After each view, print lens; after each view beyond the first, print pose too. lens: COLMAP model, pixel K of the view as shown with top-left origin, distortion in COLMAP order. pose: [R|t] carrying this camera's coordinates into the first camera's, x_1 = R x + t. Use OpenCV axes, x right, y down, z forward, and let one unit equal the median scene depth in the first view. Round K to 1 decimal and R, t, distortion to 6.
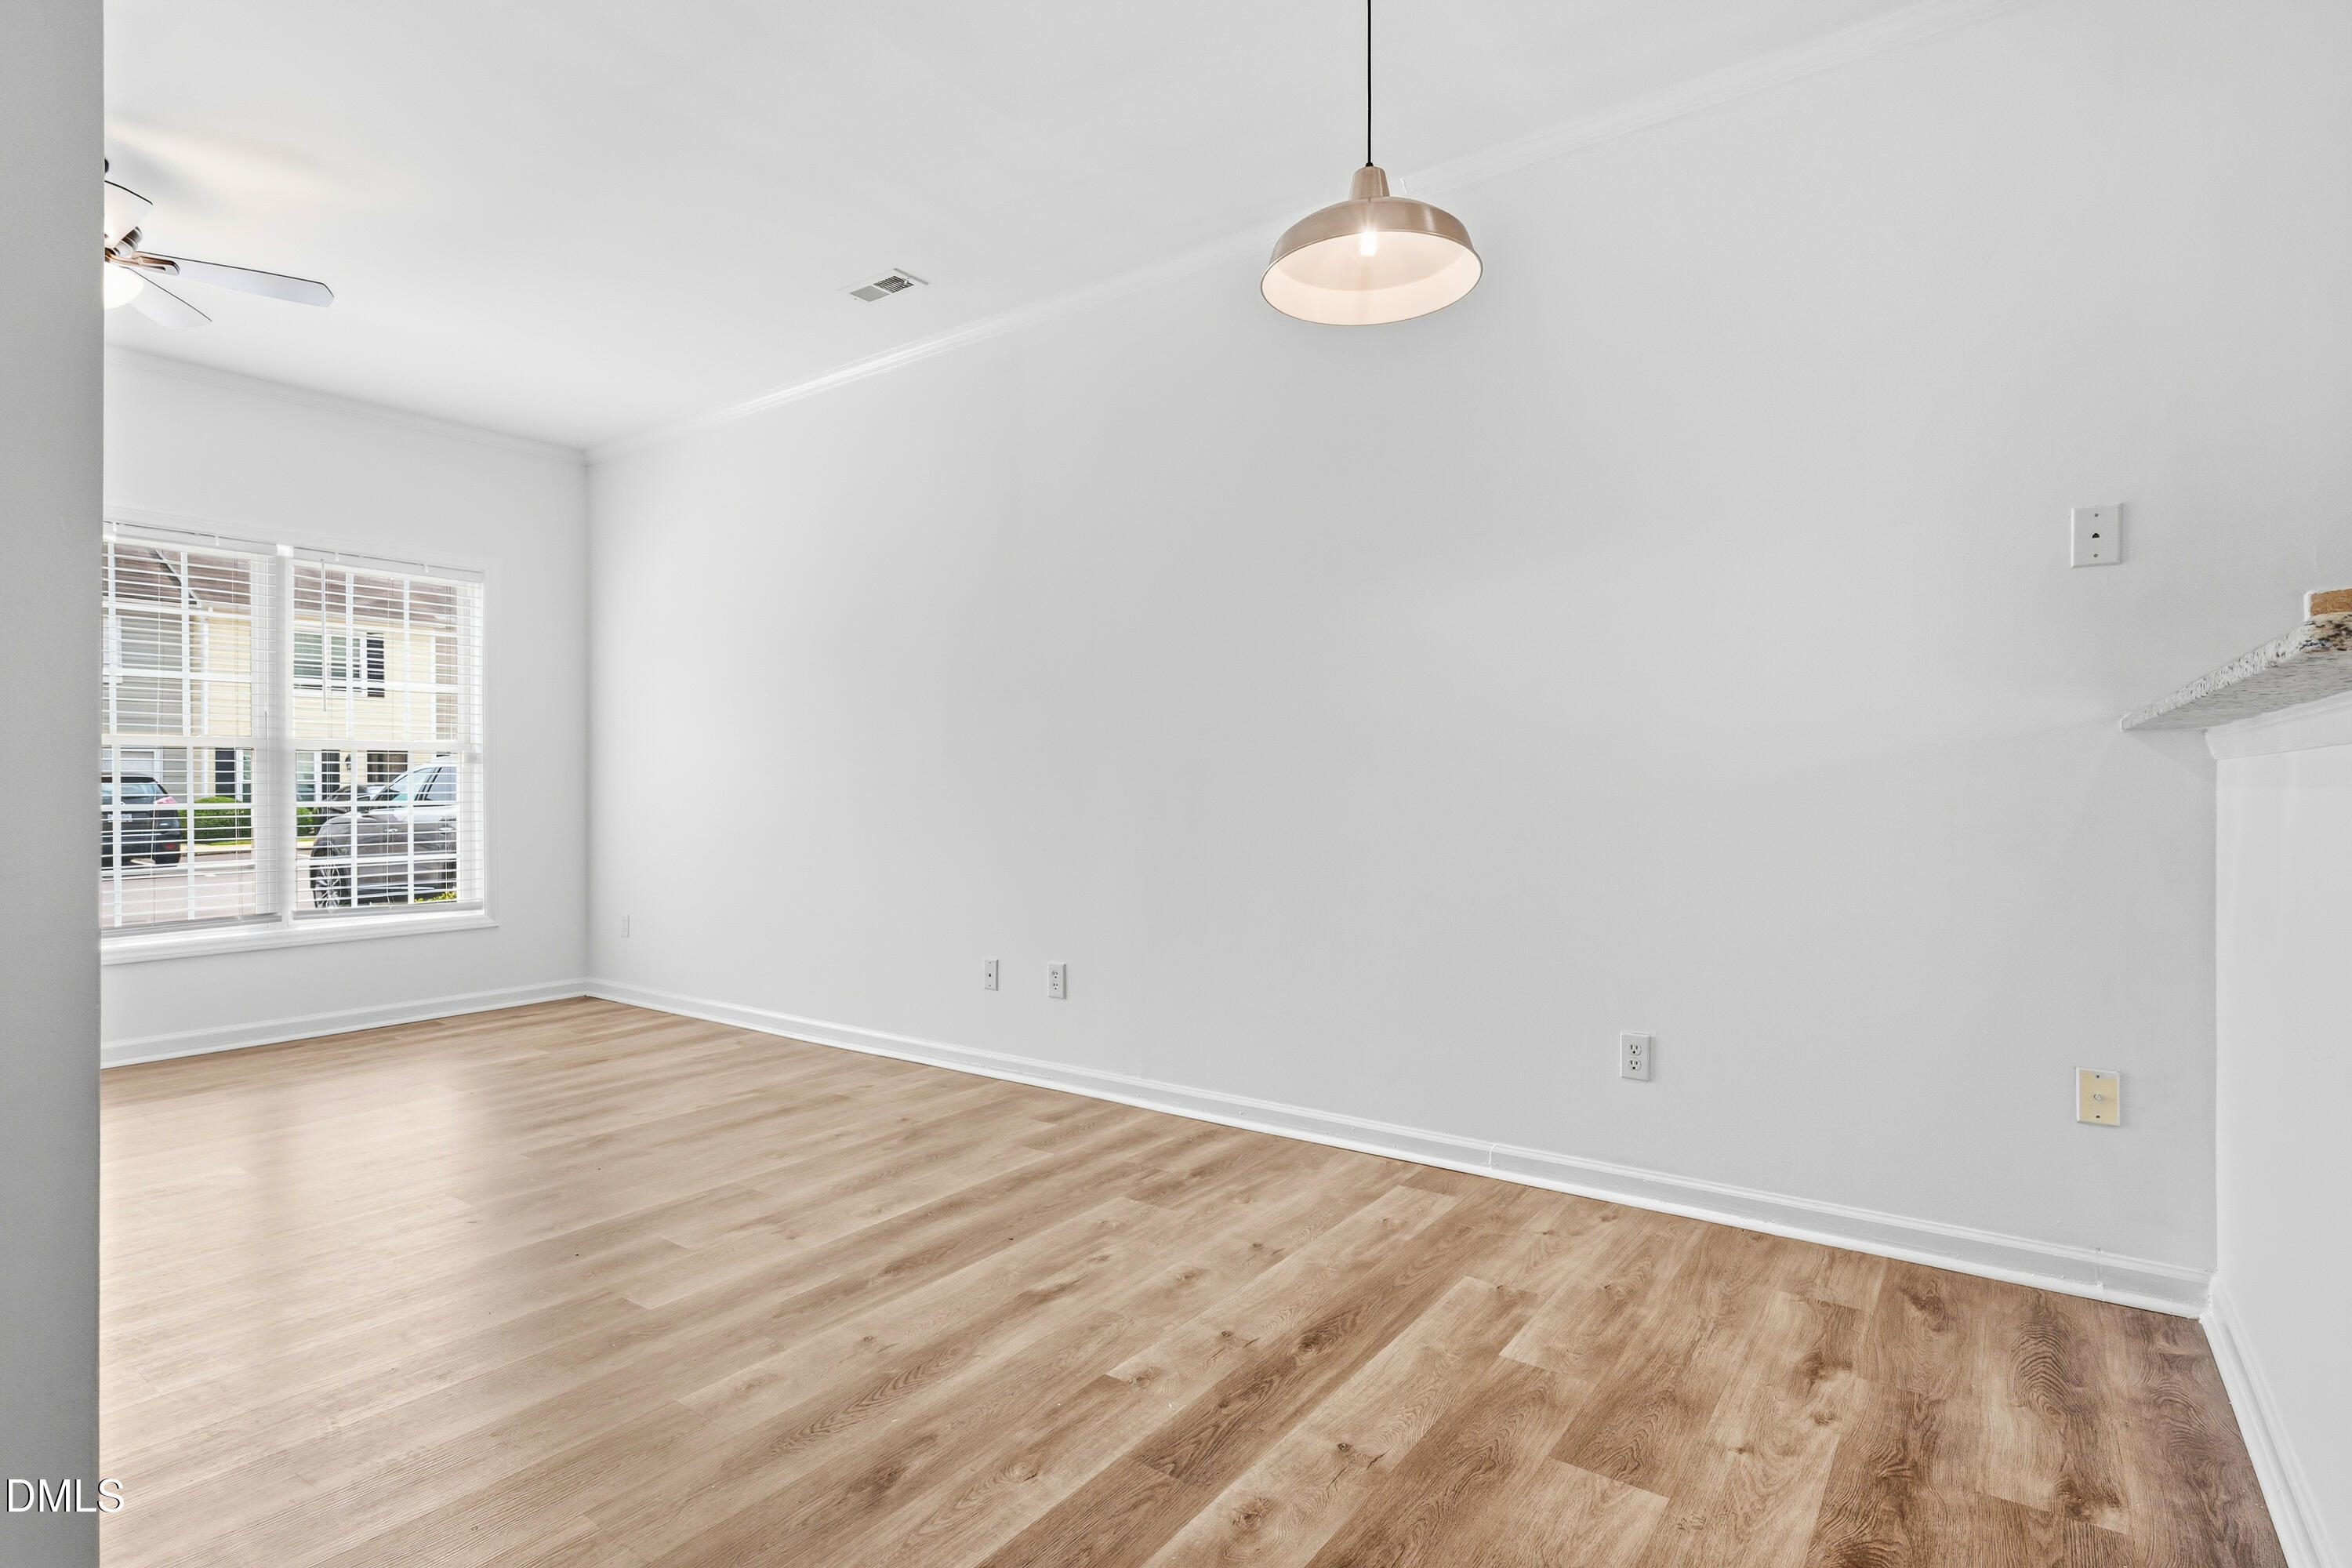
lens RADIAL K [[1159.7, 0, 1171.7], [0, 1159.7, 786.2], [0, 0, 1]] dist [0.000059, -0.000231]
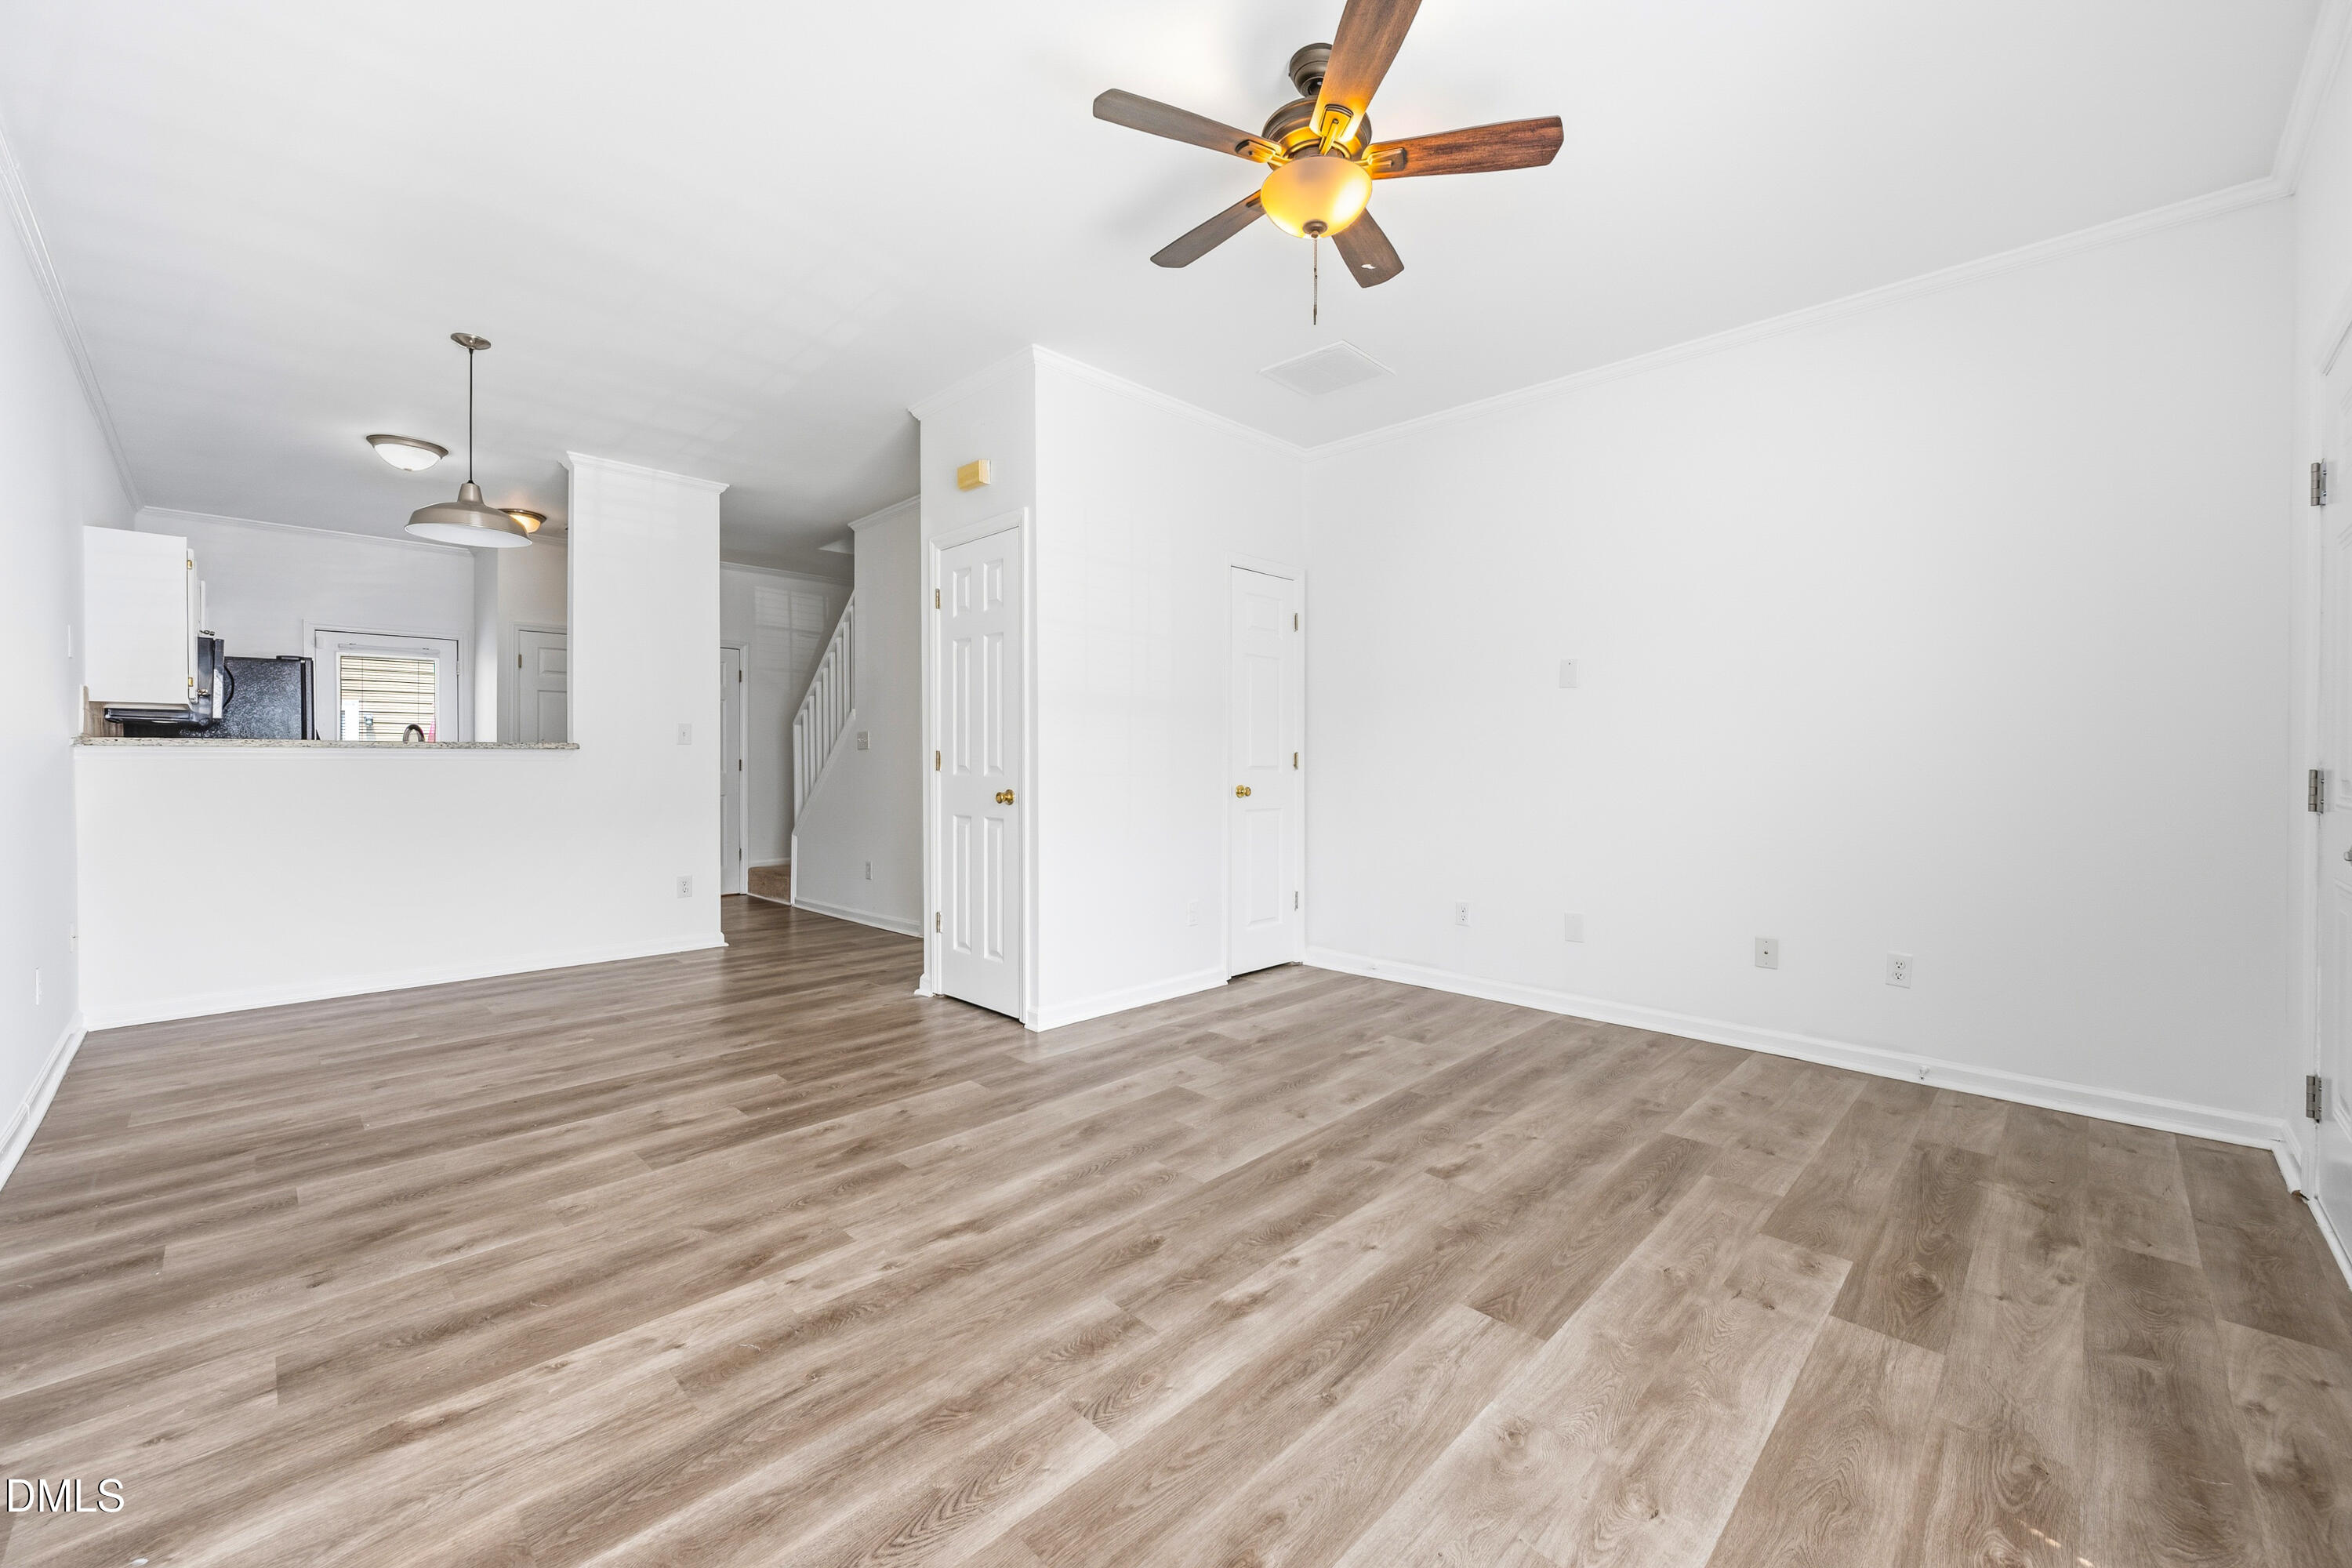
lens RADIAL K [[925.4, 0, 1171.2], [0, 925.4, 770.6], [0, 0, 1]] dist [0.000201, 0.000070]
pose [[-0.988099, 0.001171, 0.153816, -1.217681], [0.002303, 0.999972, 0.007180, -0.011393], [-0.153803, 0.007449, -0.988073, 2.218411]]
